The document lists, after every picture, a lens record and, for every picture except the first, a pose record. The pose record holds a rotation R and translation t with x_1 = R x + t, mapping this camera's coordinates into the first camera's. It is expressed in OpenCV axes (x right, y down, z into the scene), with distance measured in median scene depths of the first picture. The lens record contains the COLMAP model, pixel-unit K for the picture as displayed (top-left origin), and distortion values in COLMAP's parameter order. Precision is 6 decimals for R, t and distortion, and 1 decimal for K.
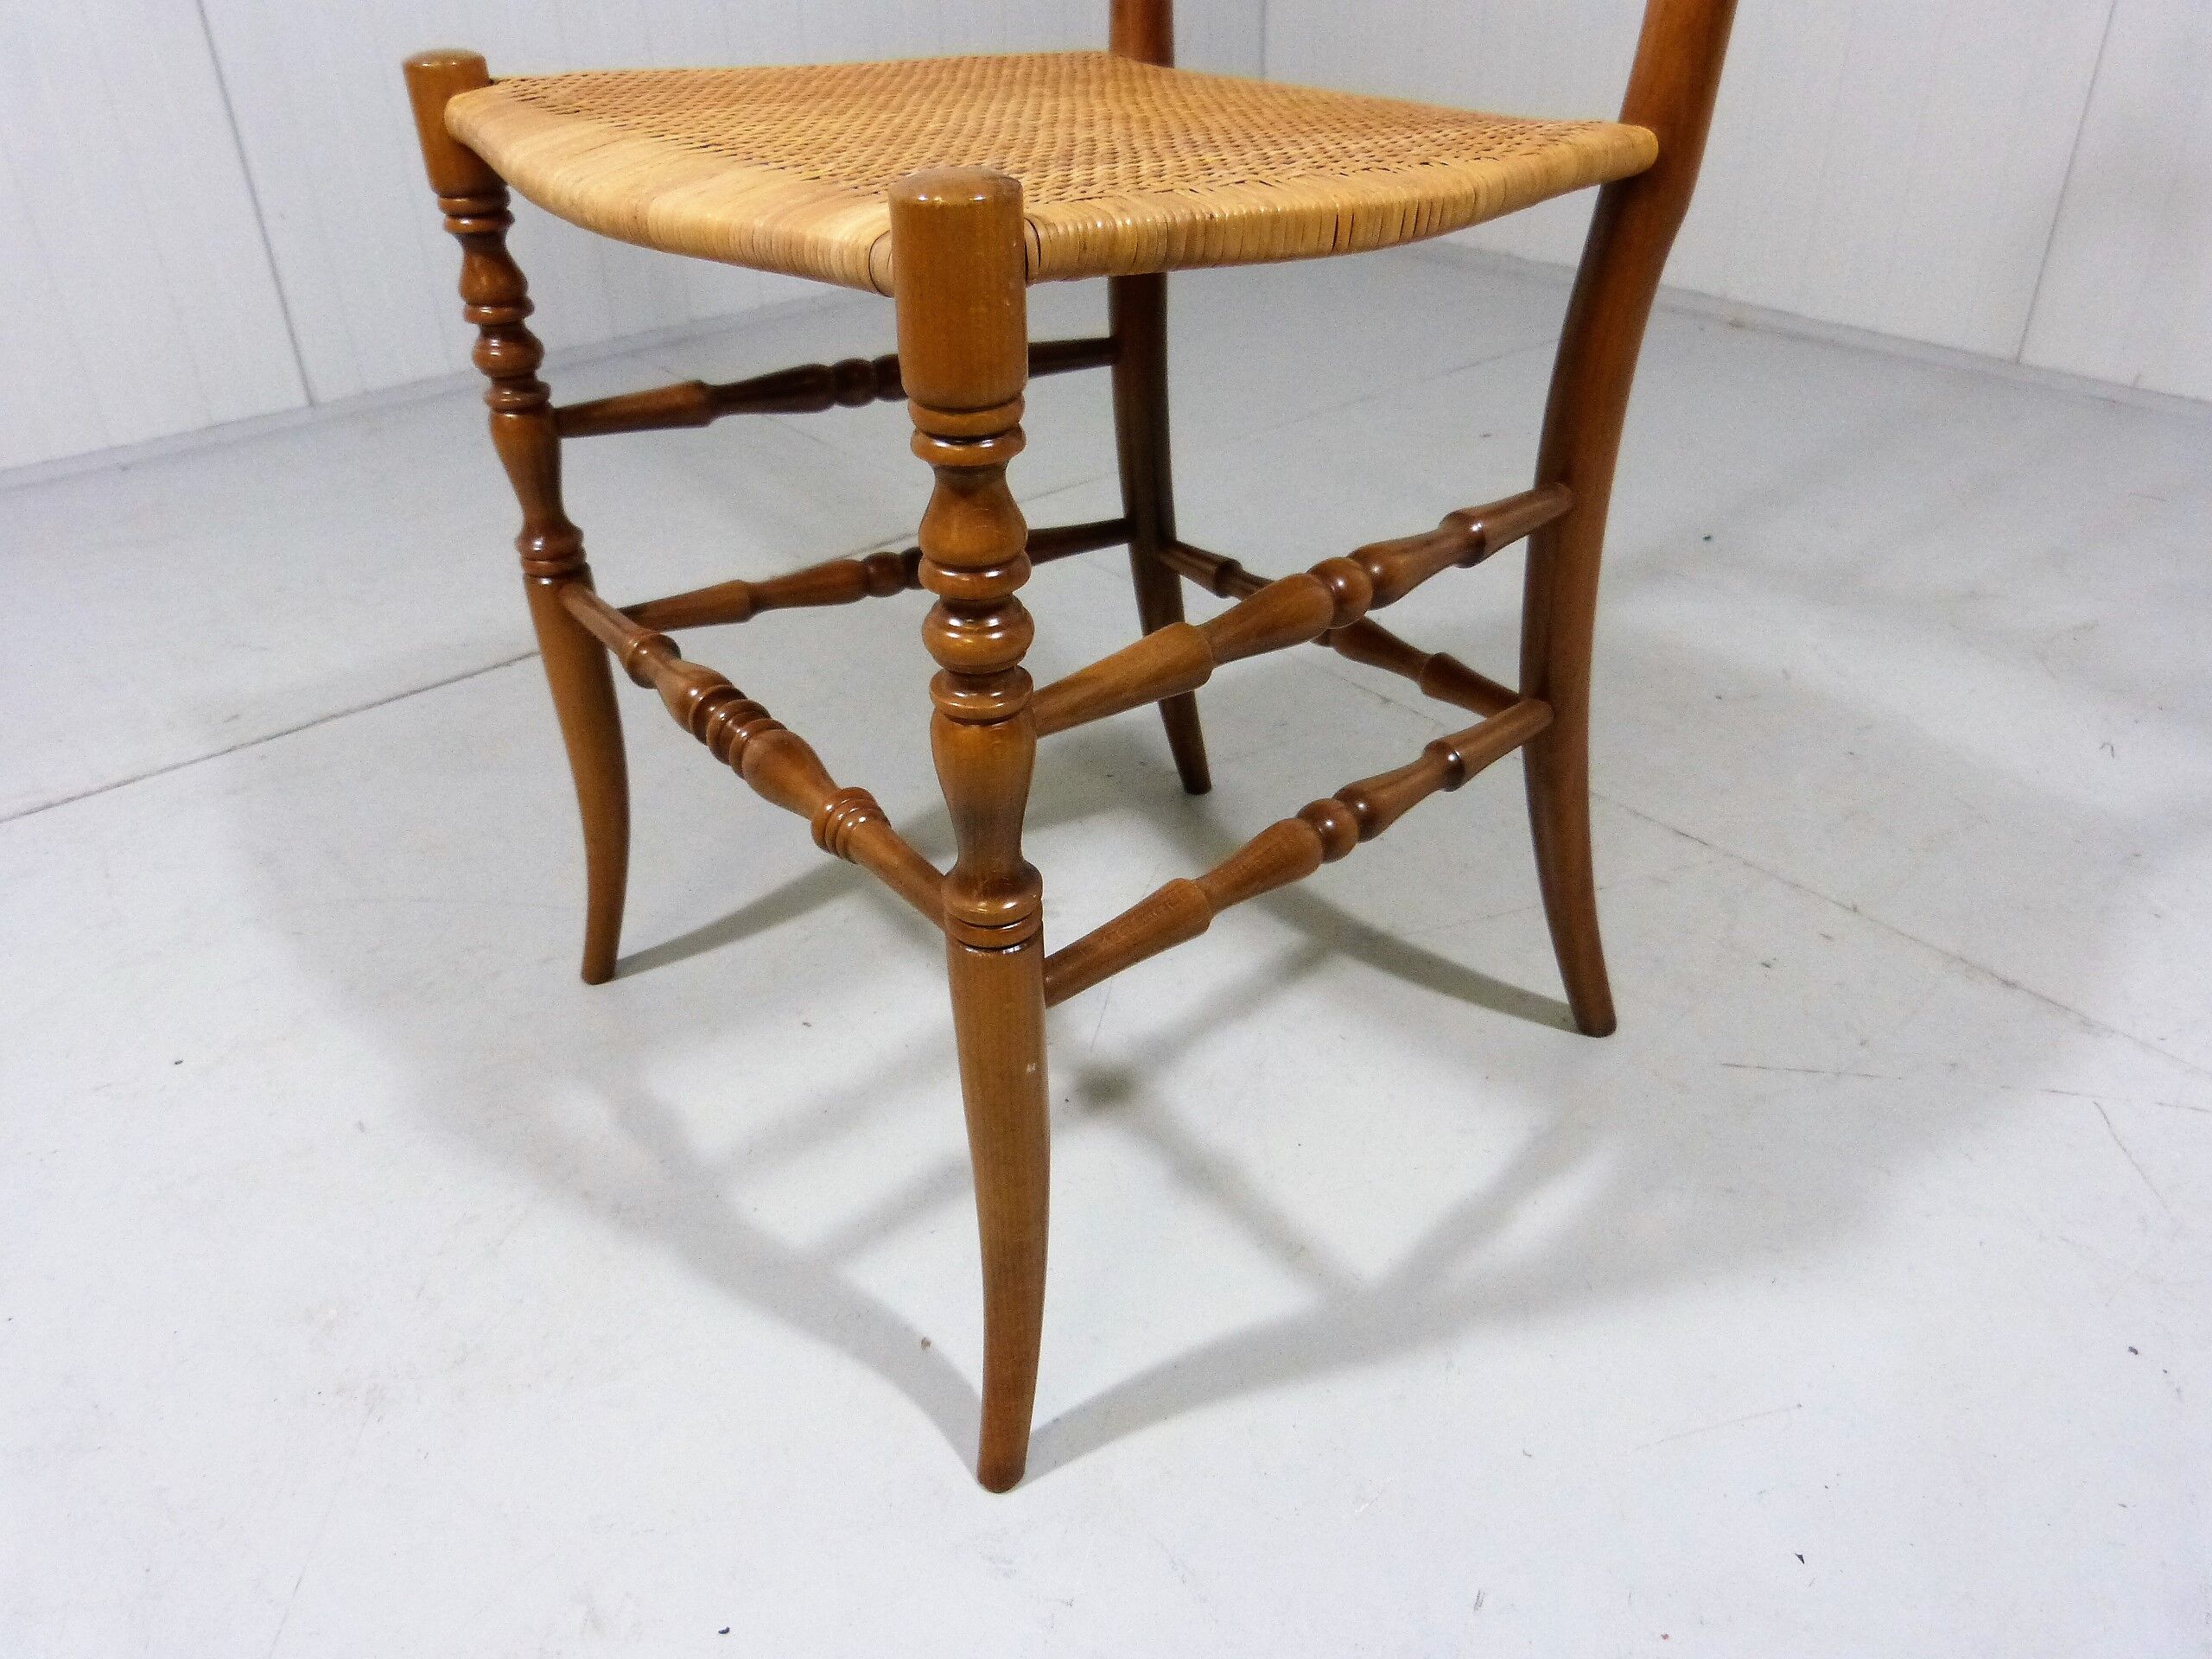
lens RADIAL K [[1615.0, 0, 1112.3], [0, 1615.0, 798.3], [0, 0, 1]] dist [-0.035415, -0.000087]
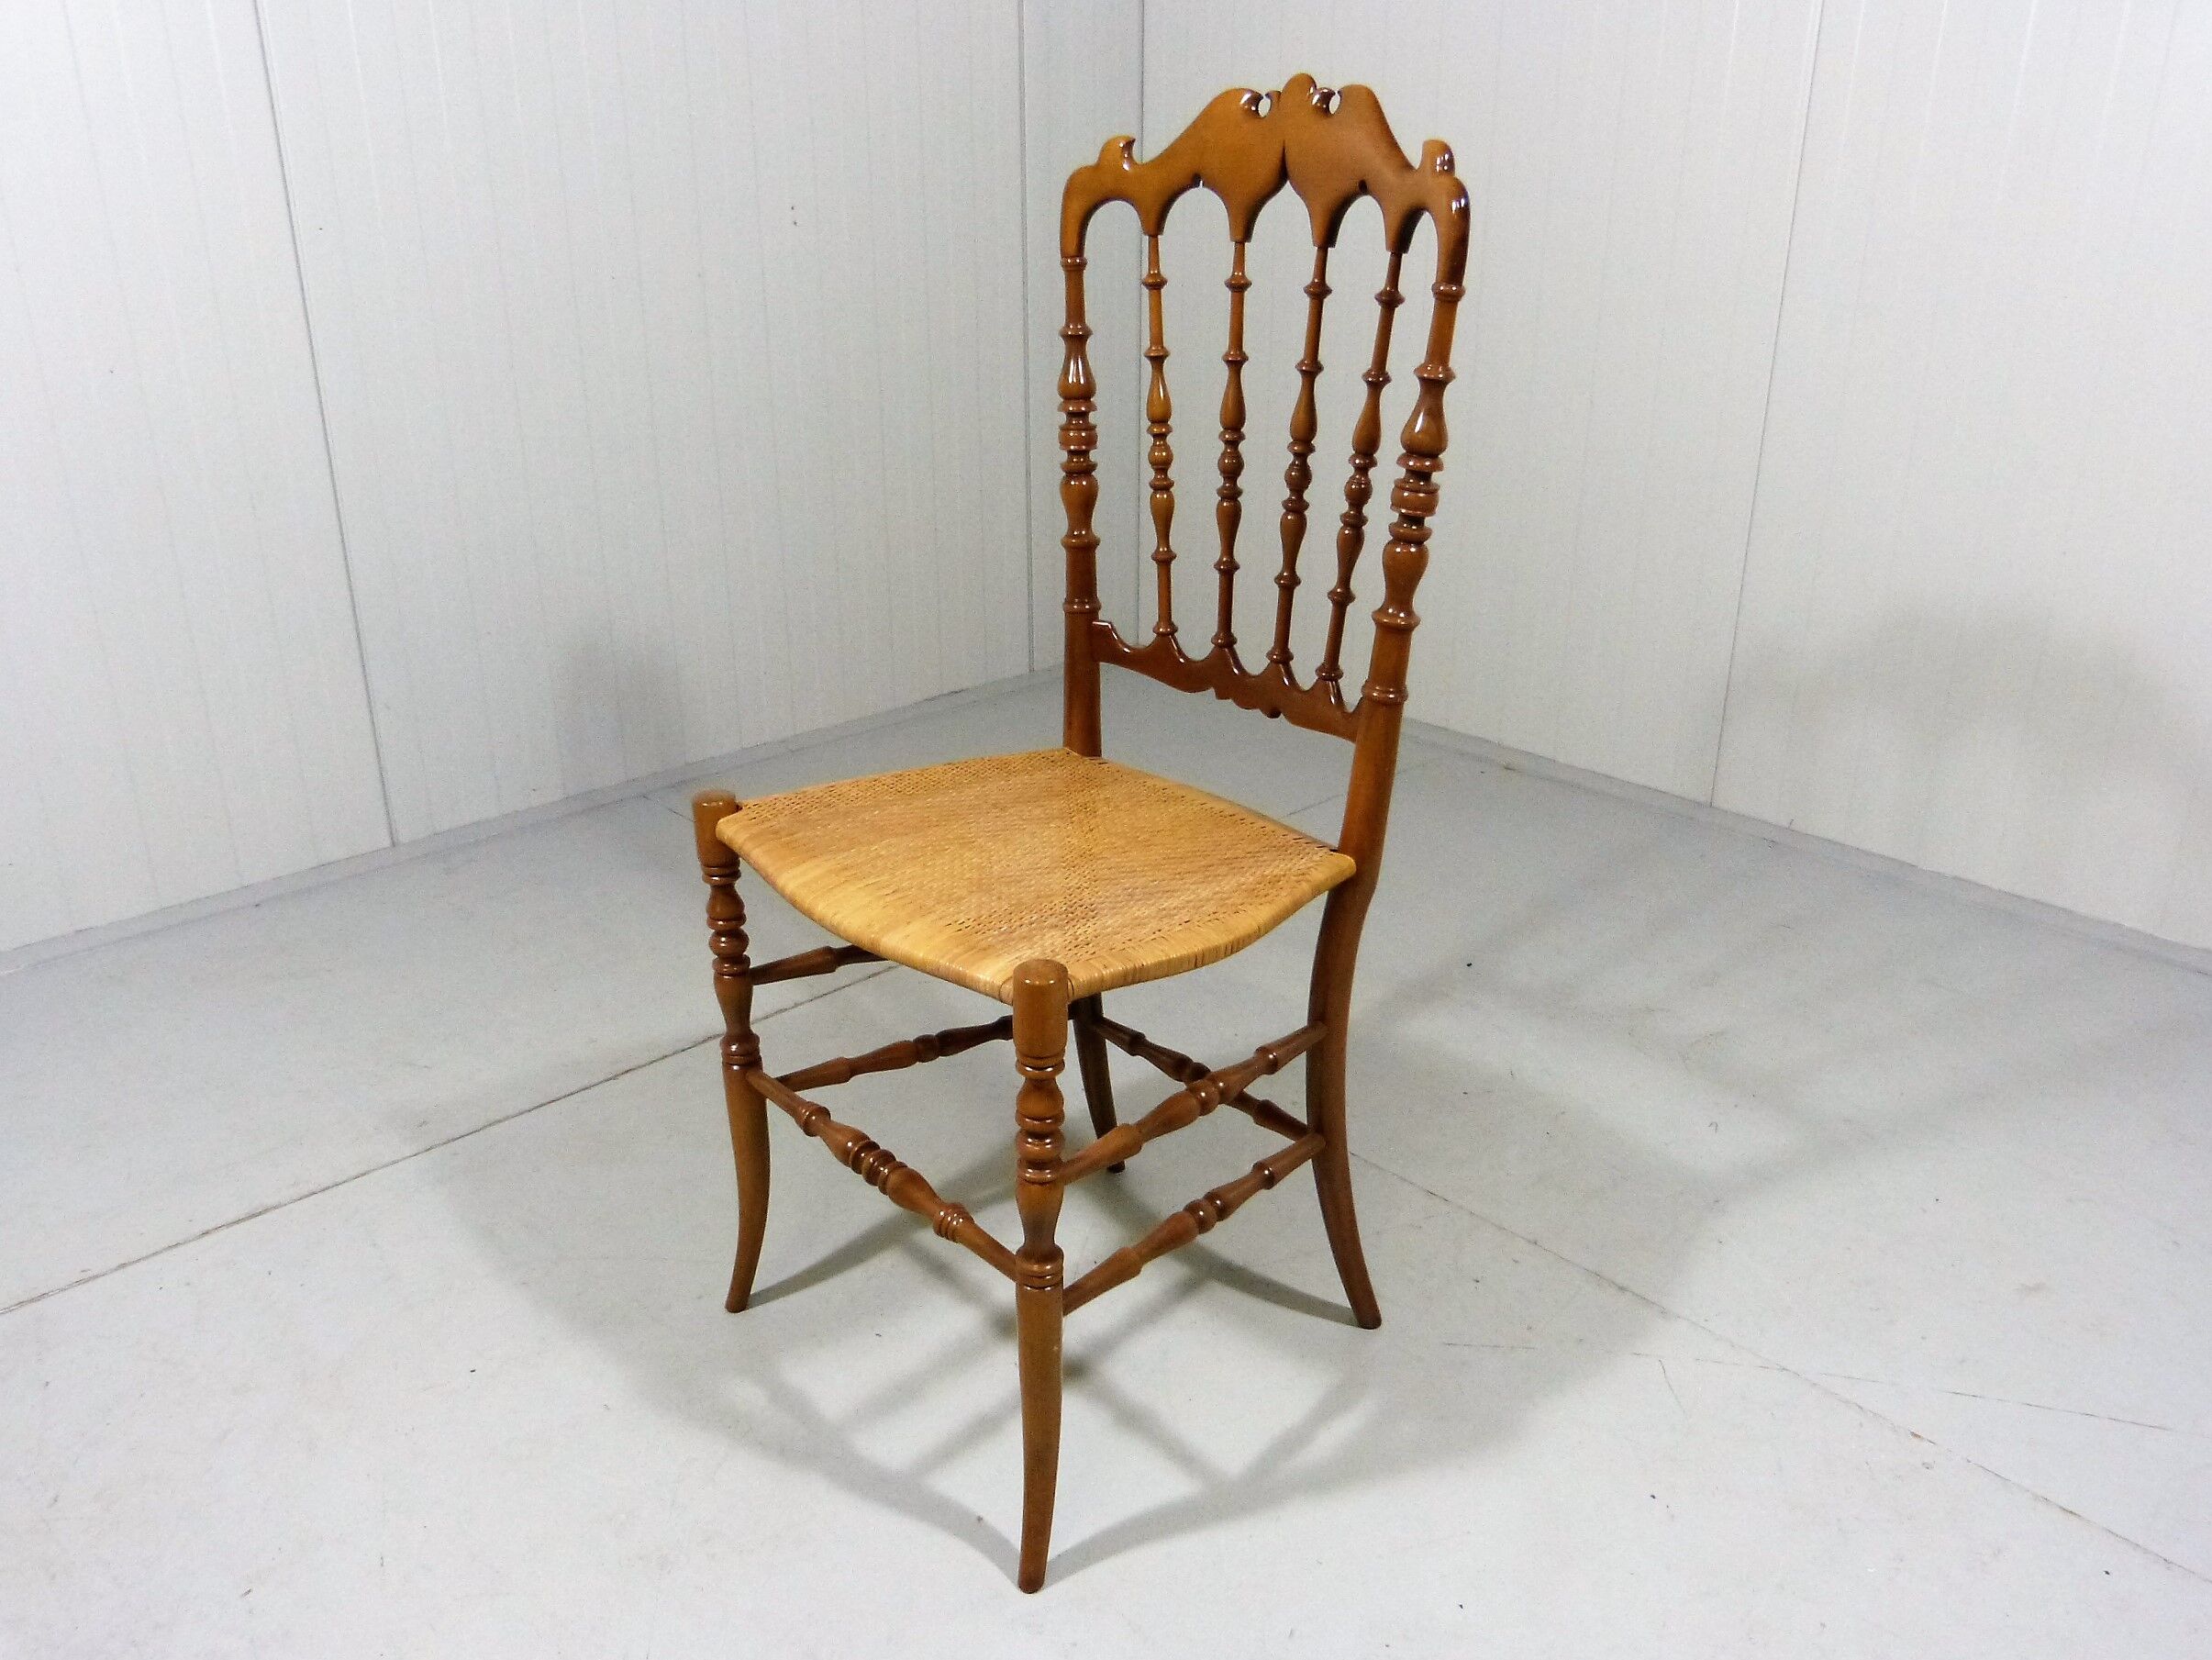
lens RADIAL K [[1672.6, 0, 1089.4], [0, 1672.6, 842.7], [0, 0, 1]] dist [-0.035832, 0.002332]
pose [[0.997964, -0.009436, 0.063079, -0.096756], [0.019000, 0.988078, -0.152779, -0.098741], [-0.060885, 0.153666, 0.986245, -0.828552]]
